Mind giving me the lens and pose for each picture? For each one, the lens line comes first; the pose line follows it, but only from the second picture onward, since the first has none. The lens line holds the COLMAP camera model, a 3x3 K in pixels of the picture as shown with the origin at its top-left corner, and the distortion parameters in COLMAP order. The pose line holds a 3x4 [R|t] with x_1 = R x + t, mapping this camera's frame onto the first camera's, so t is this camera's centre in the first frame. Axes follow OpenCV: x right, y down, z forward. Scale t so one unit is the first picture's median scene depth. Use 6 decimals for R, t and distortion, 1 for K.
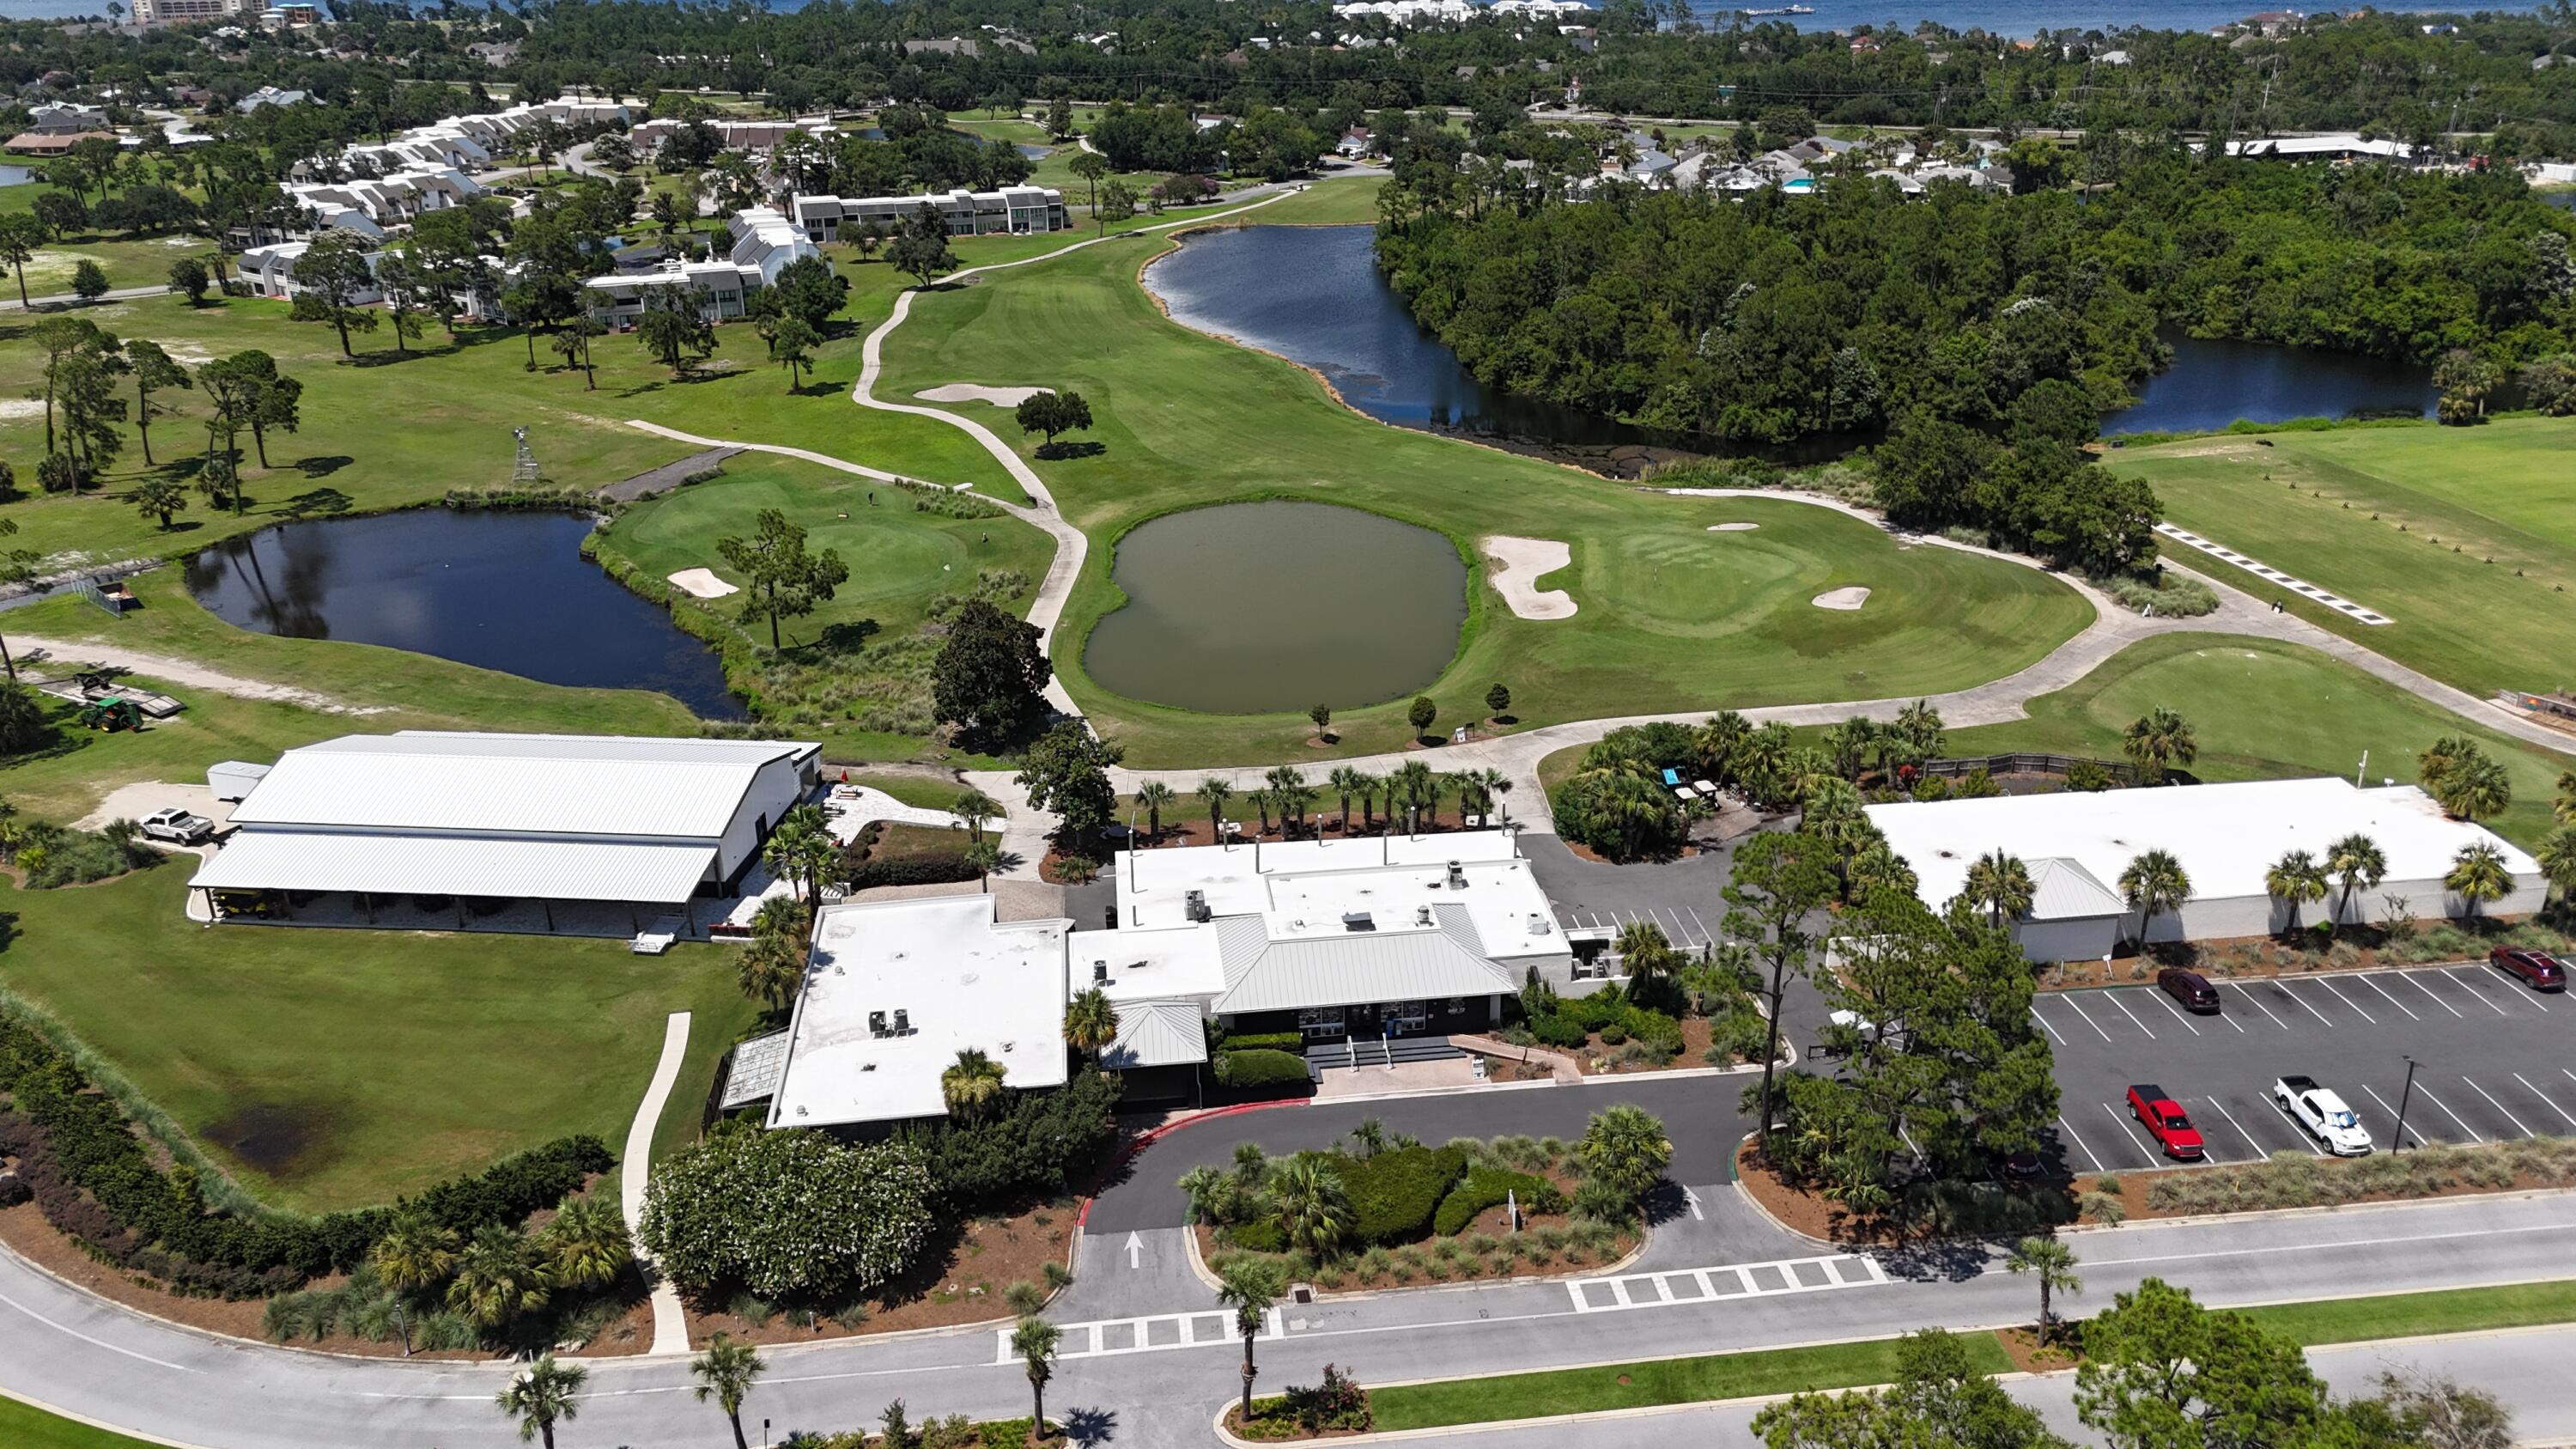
lens RADIAL K [[1889.0, 0, 1289.6], [0, 1889.0, 715.6], [0, 0, 1]] dist [0.082777, -0.086312]
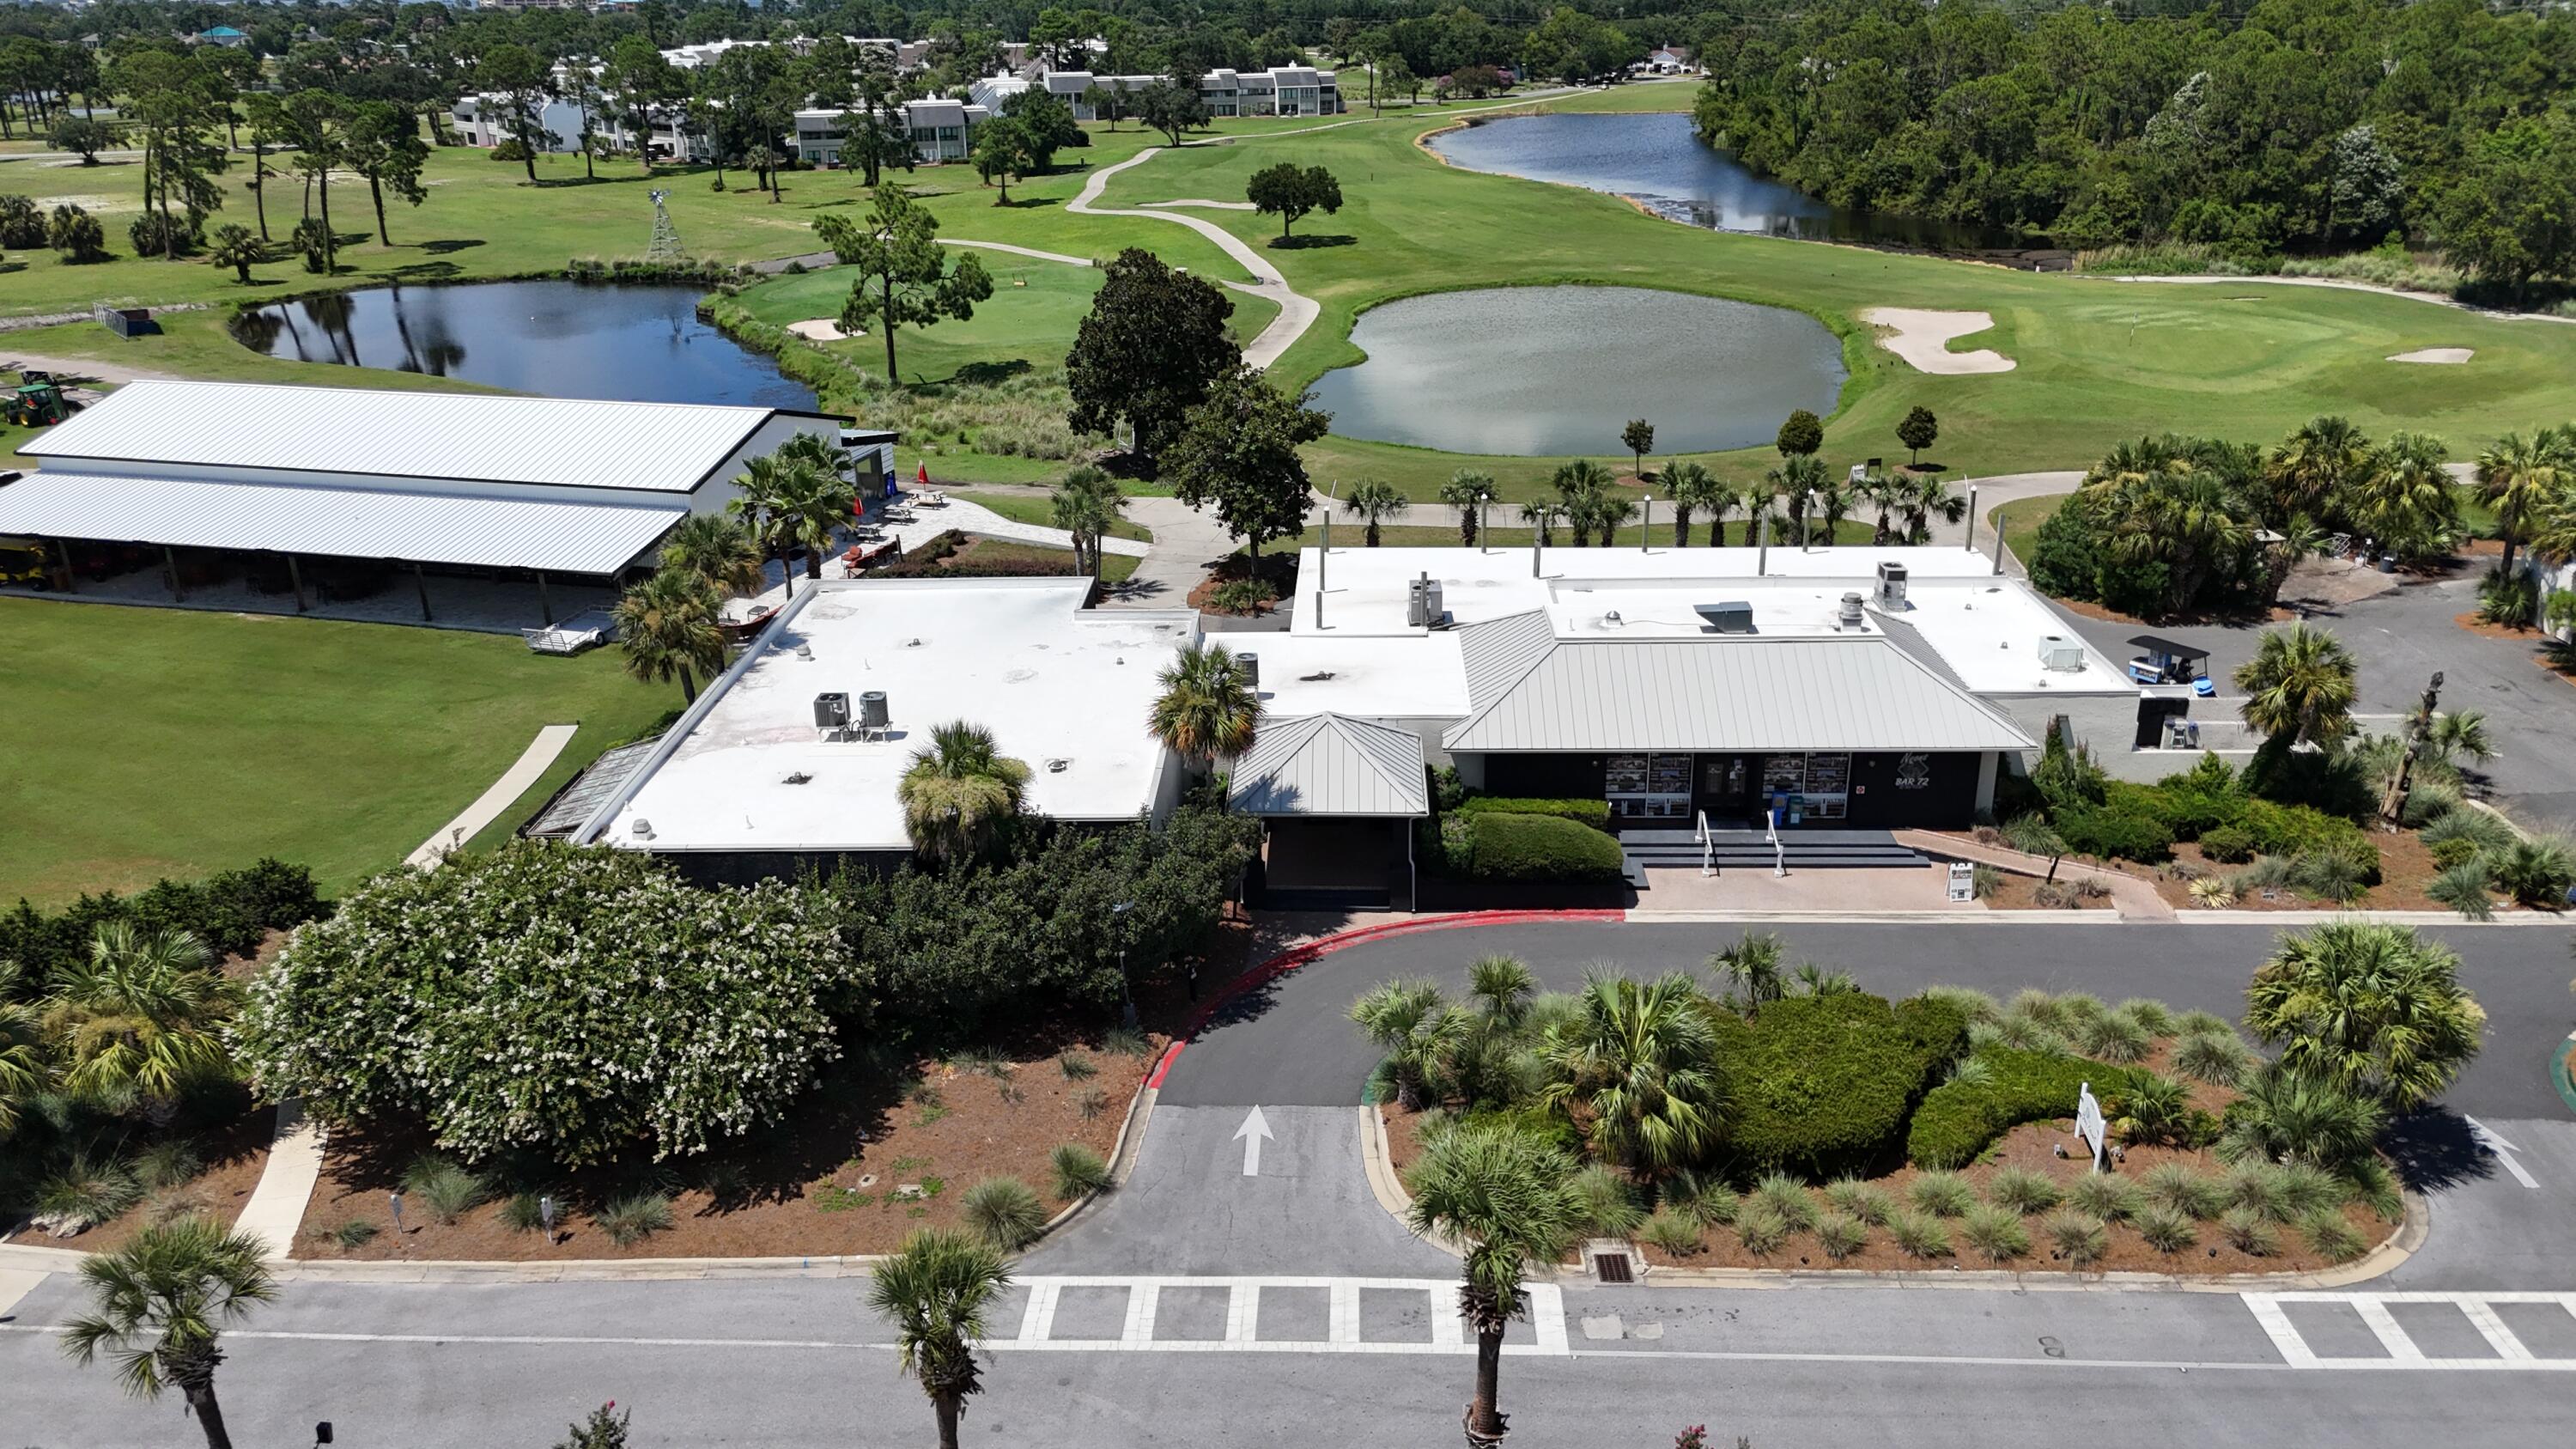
lens RADIAL K [[1889.0, 0, 1285.6], [0, 1889.0, 709.4], [0, 0, 1]] dist [0.082777, -0.086312]
pose [[0.988819, 0.048934, -0.140862, -0.007524], [-0.052072, 0.998469, -0.018670, 0.114401], [0.139733, 0.025796, 0.989853, 0.332756]]
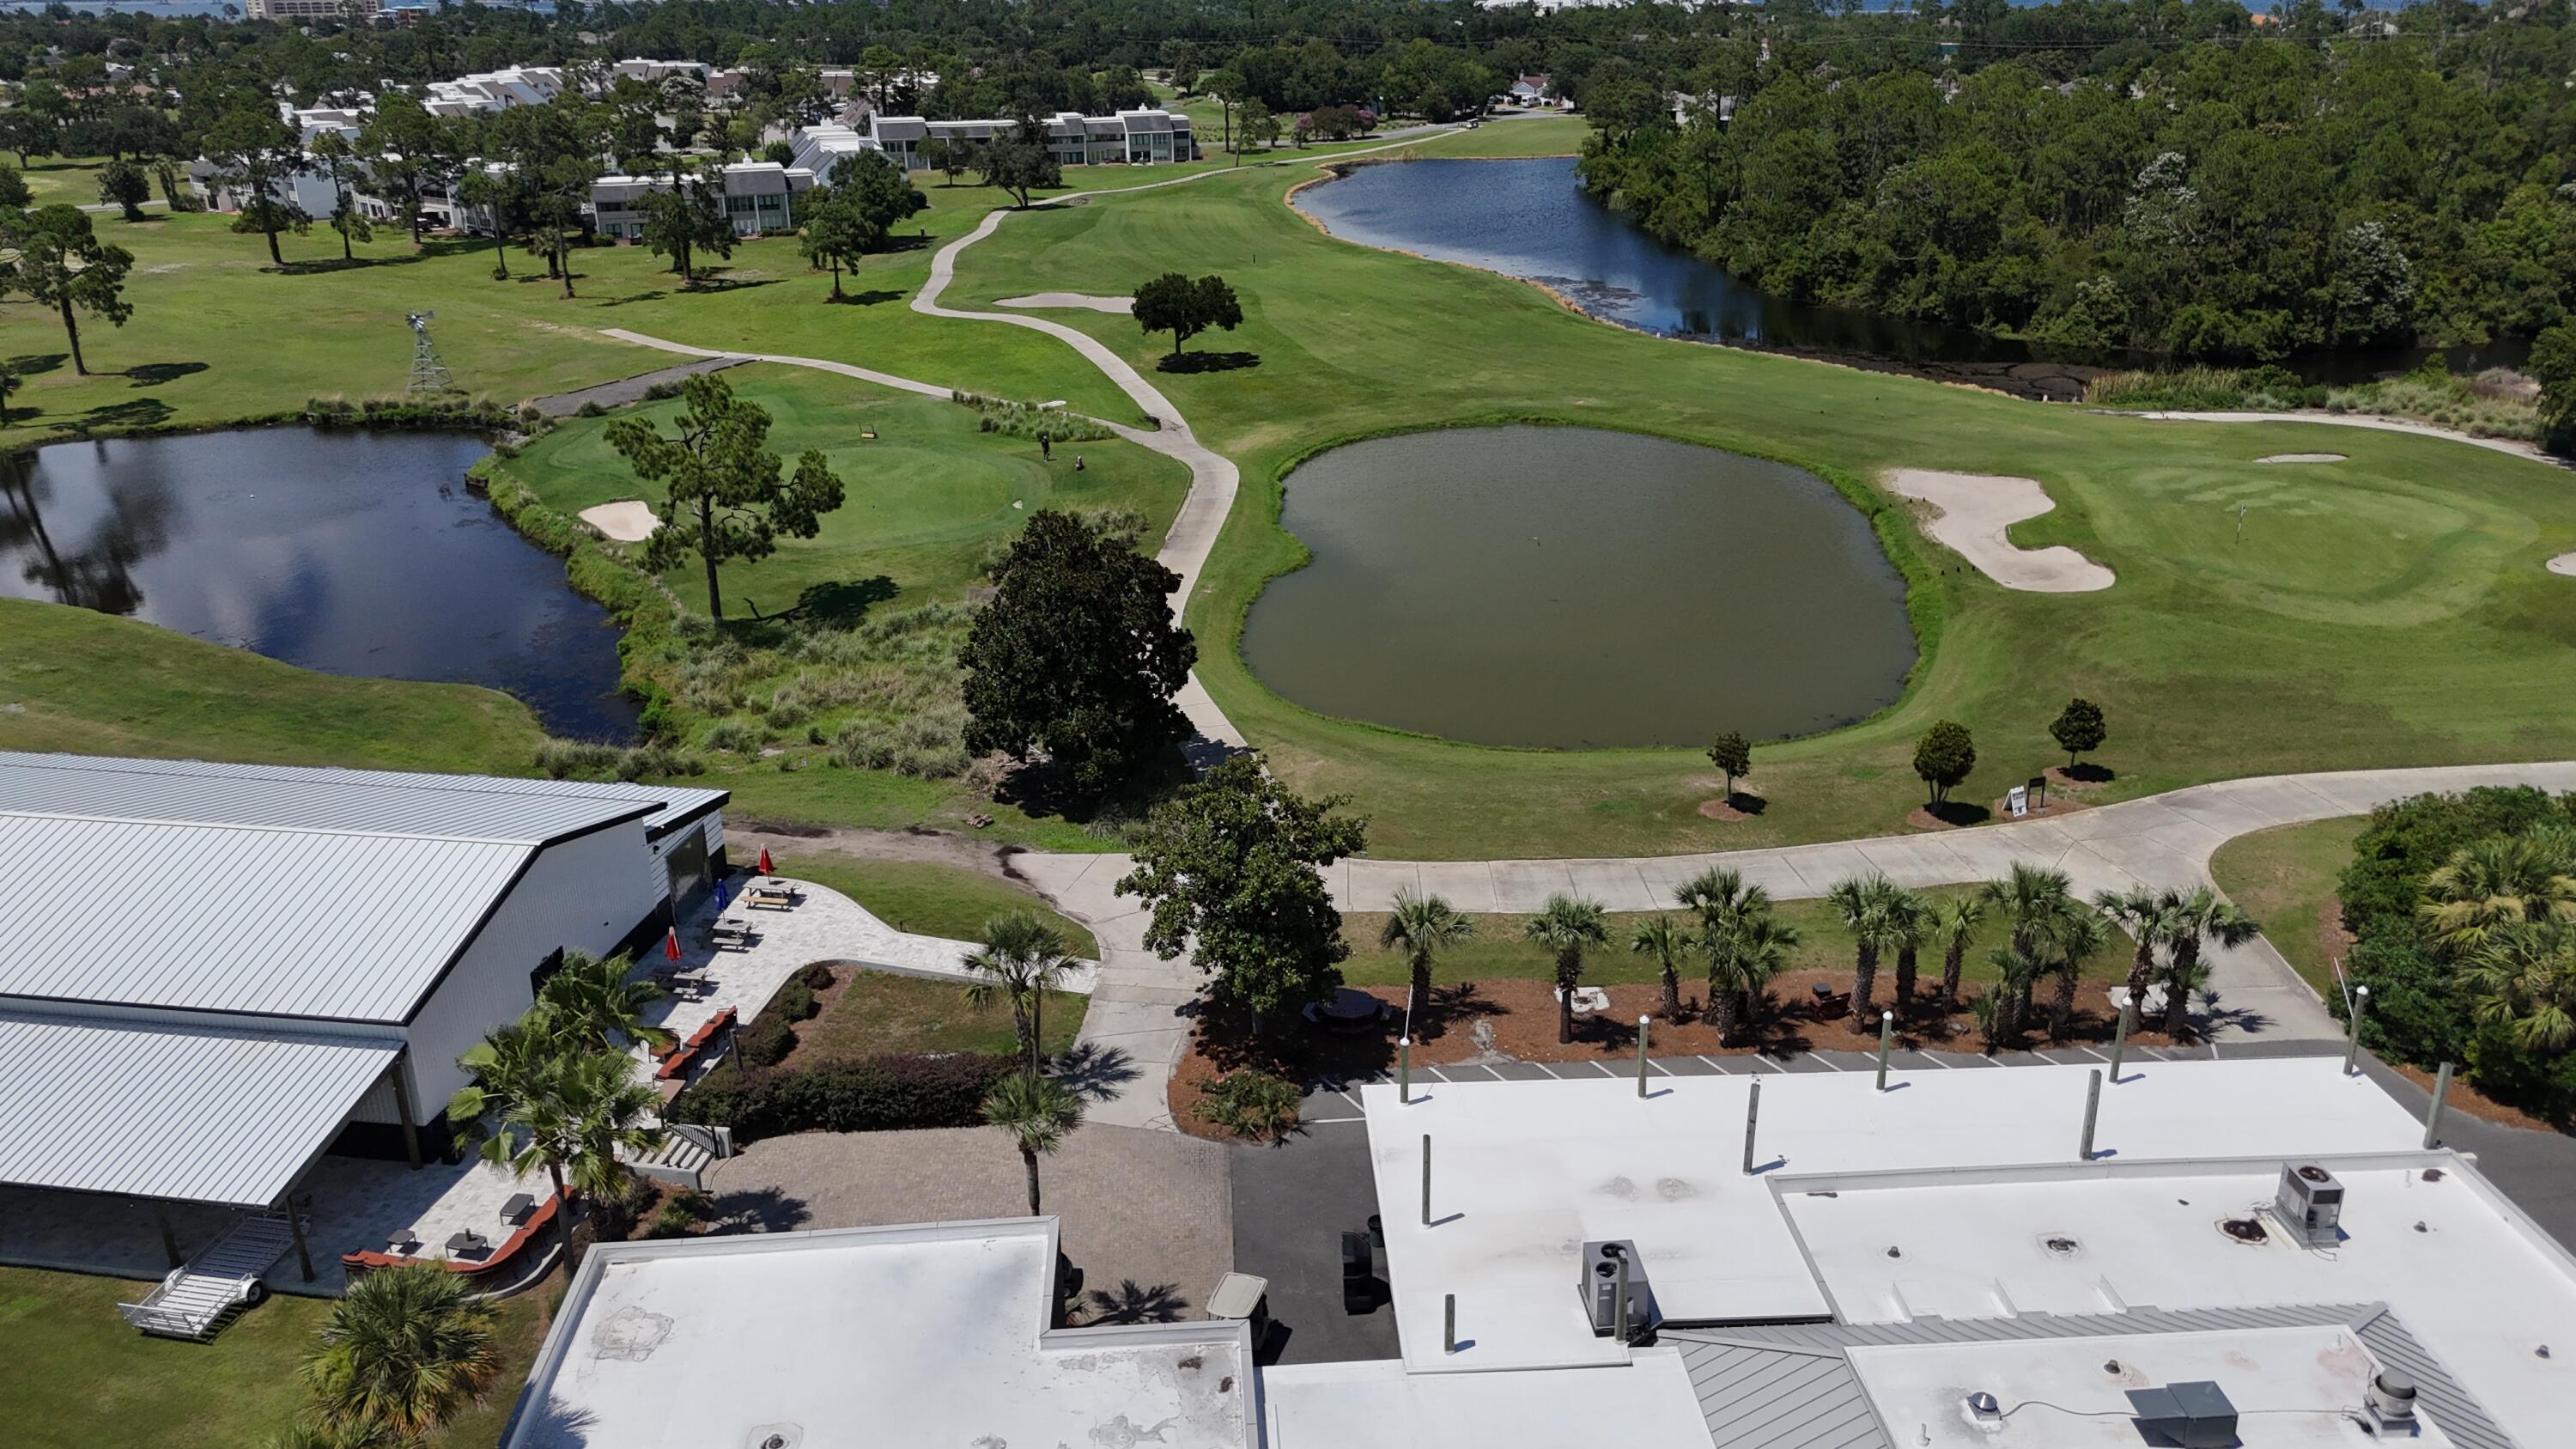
lens RADIAL K [[1889.0, 0, 1278.4], [0, 1889.0, 713.3], [0, 0, 1]] dist [0.082777, -0.086312]
pose [[0.997989, 0.019943, -0.060167, -0.073169], [-0.021139, 0.999590, -0.019301, 0.001071], [0.059758, 0.020534, 0.998002, 0.498521]]
